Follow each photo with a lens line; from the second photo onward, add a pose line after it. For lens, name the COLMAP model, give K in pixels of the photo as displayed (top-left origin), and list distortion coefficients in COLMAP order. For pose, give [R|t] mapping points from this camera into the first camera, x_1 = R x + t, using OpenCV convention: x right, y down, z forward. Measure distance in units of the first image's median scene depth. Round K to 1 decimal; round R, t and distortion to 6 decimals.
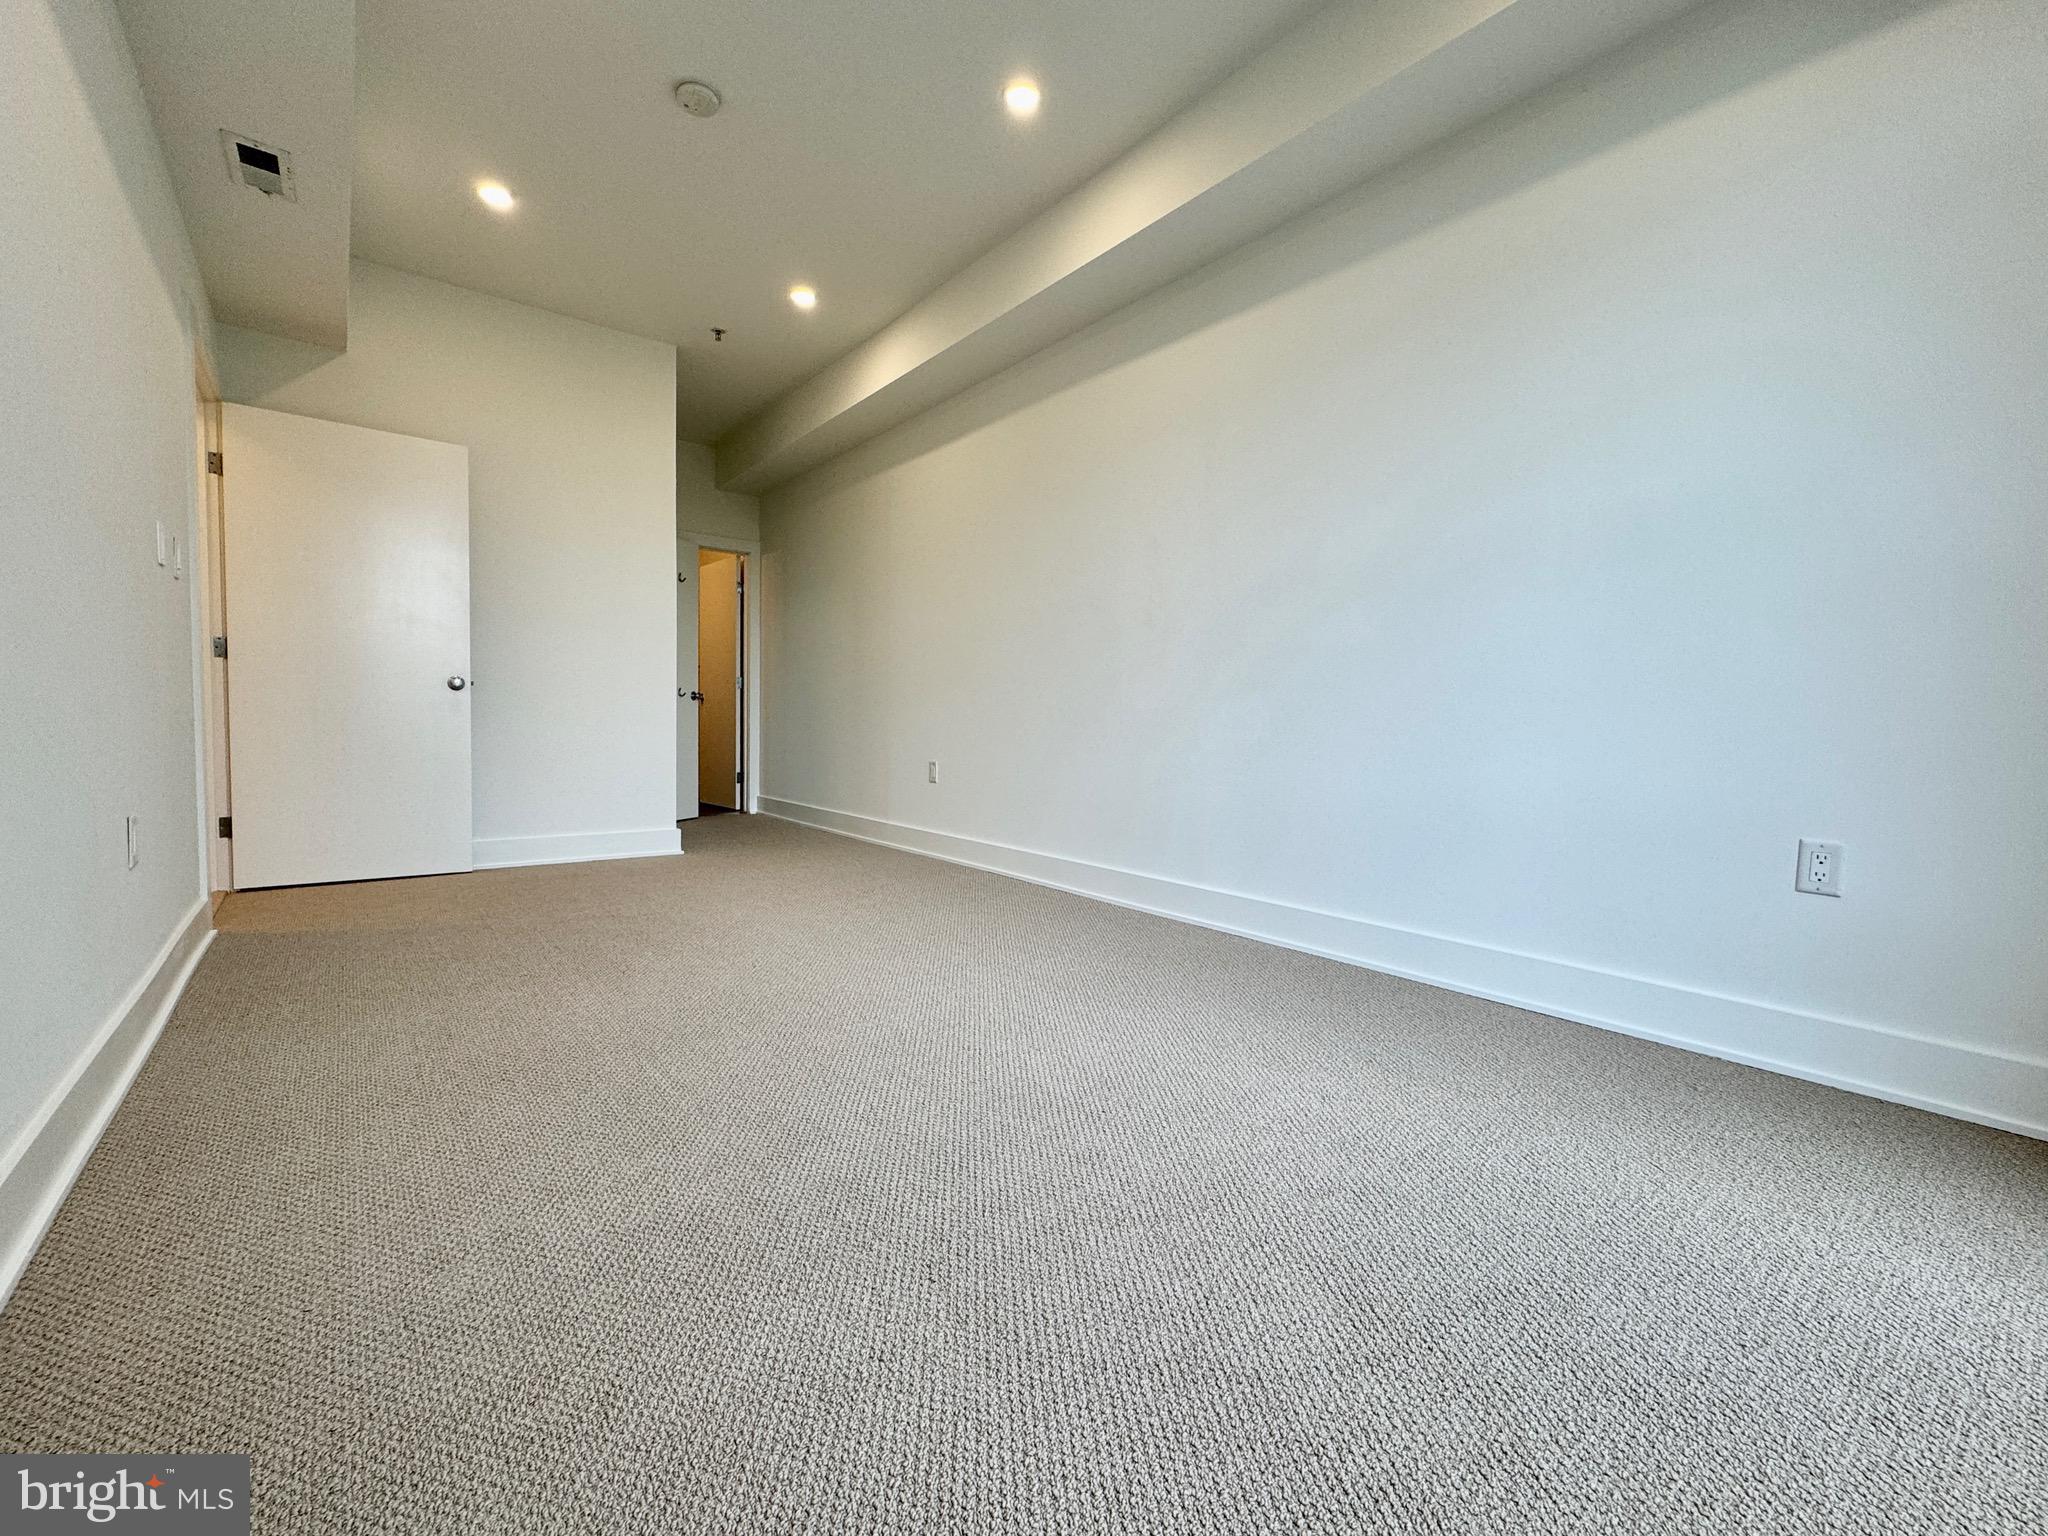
lens RADIAL K [[850.6, 0, 1024.0], [0, 850.6, 768.0], [0, 0, 1]] dist [-0.002074, -0.000515]
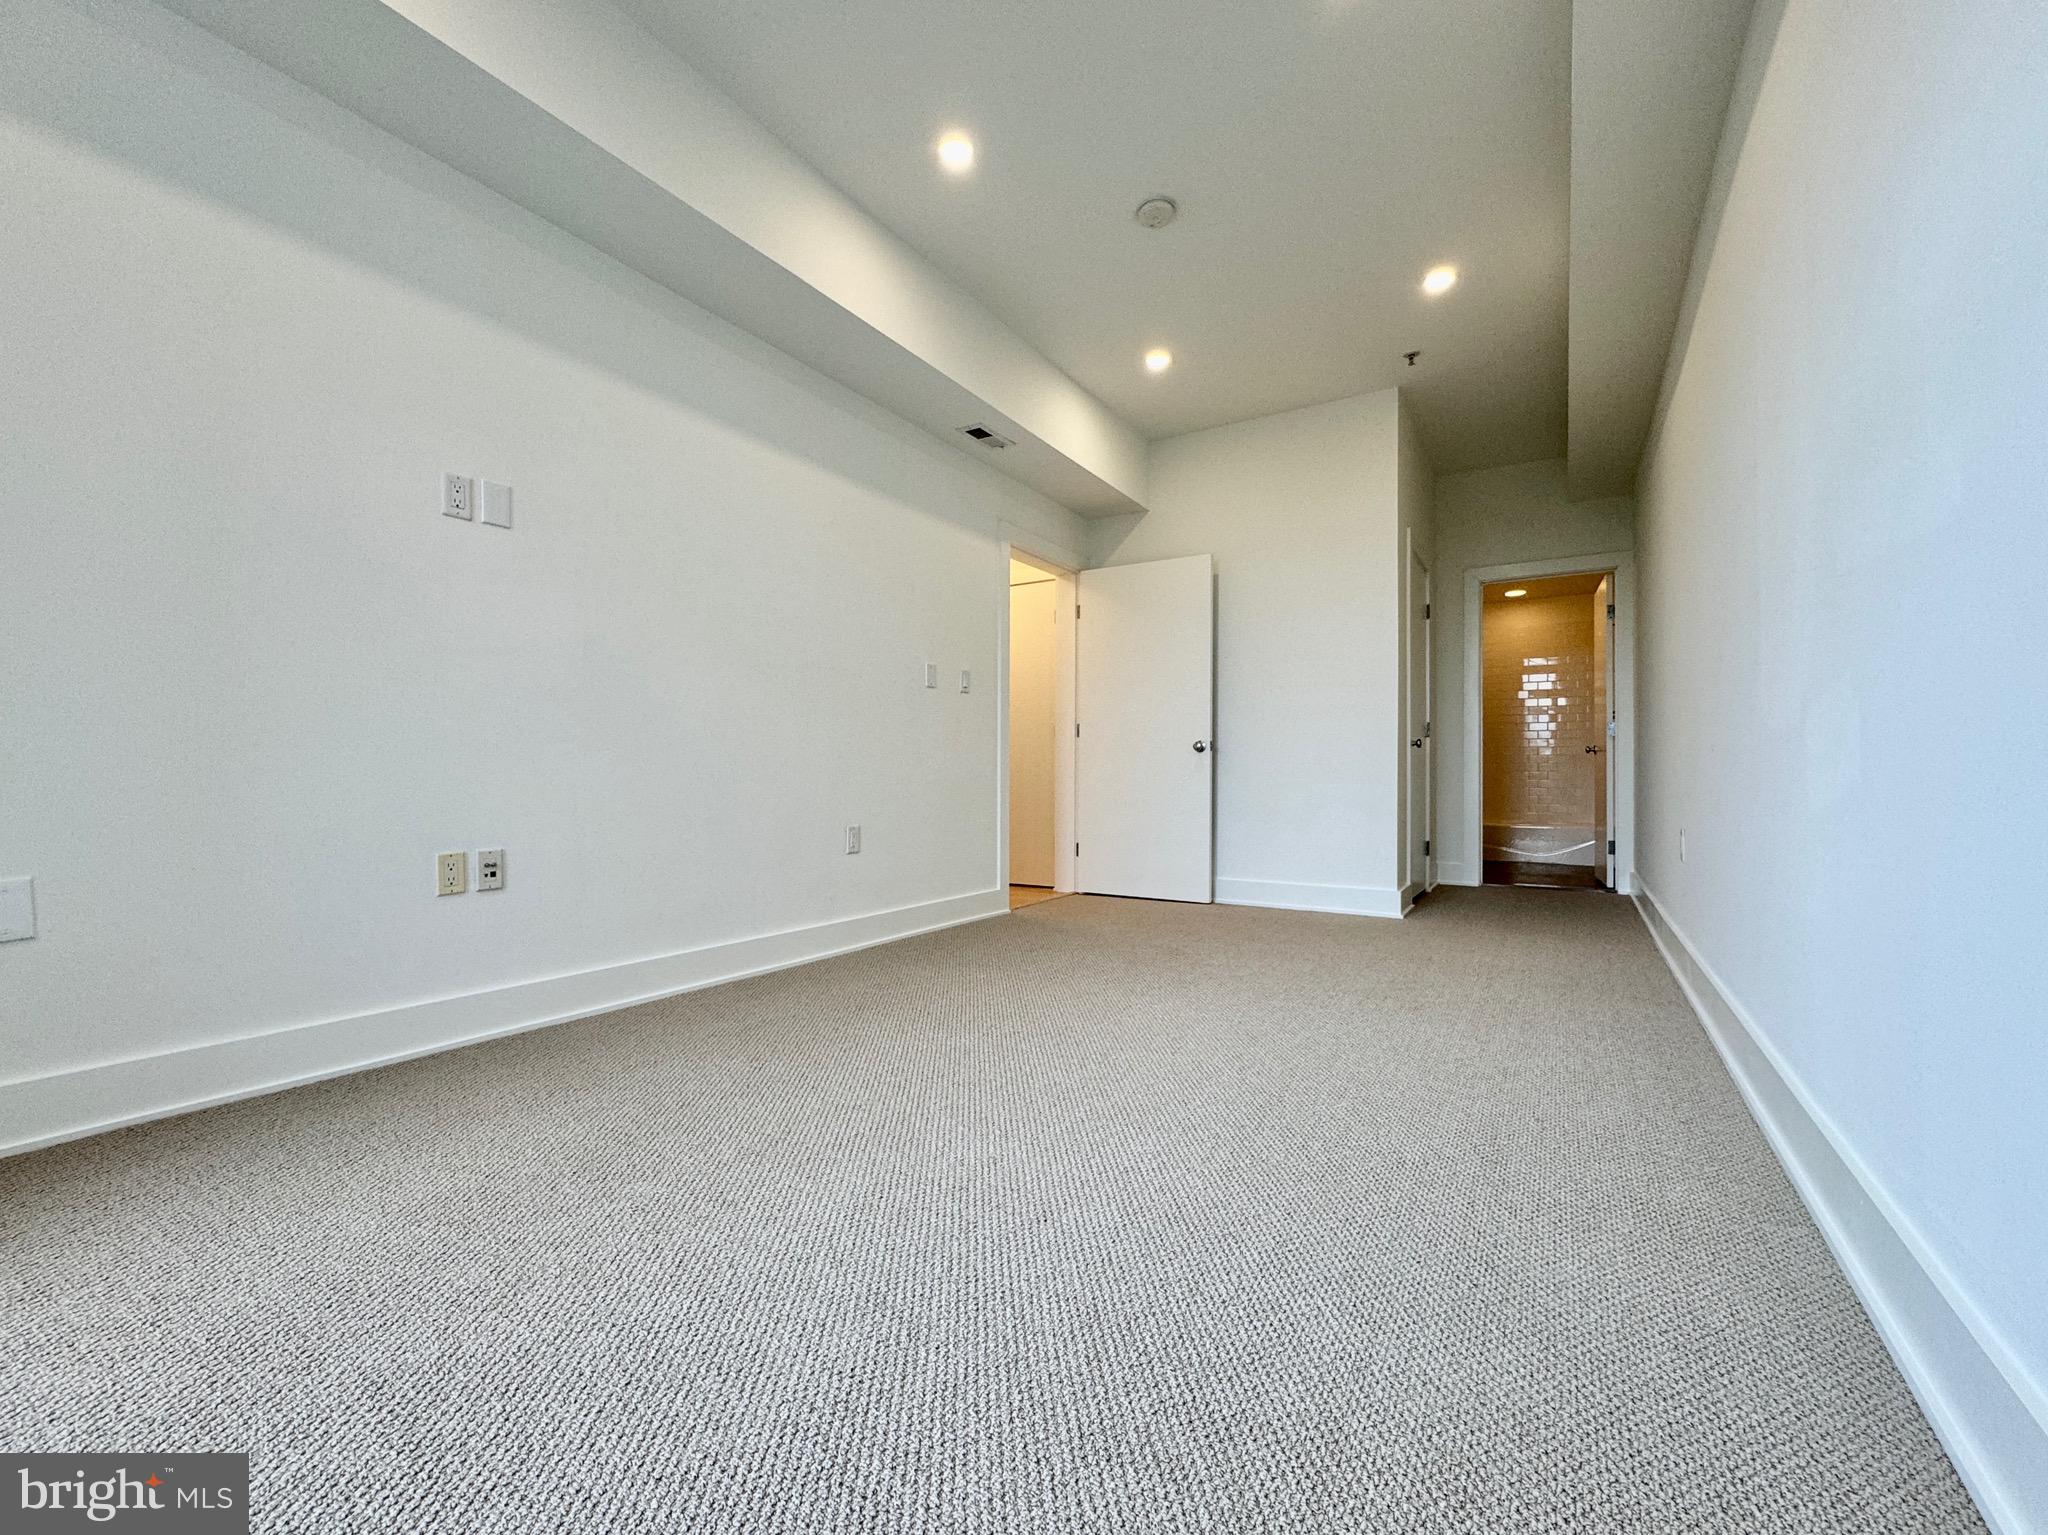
lens RADIAL K [[850.6, 0, 1024.0], [0, 850.6, 767.5], [0, 0, 1]] dist [-0.002074, -0.000515]
pose [[0.338678, -0.009258, -0.940857, 0.401287], [-0.046651, 0.998557, -0.026619, -0.027233], [0.939745, 0.052907, 0.337757, 0.355327]]
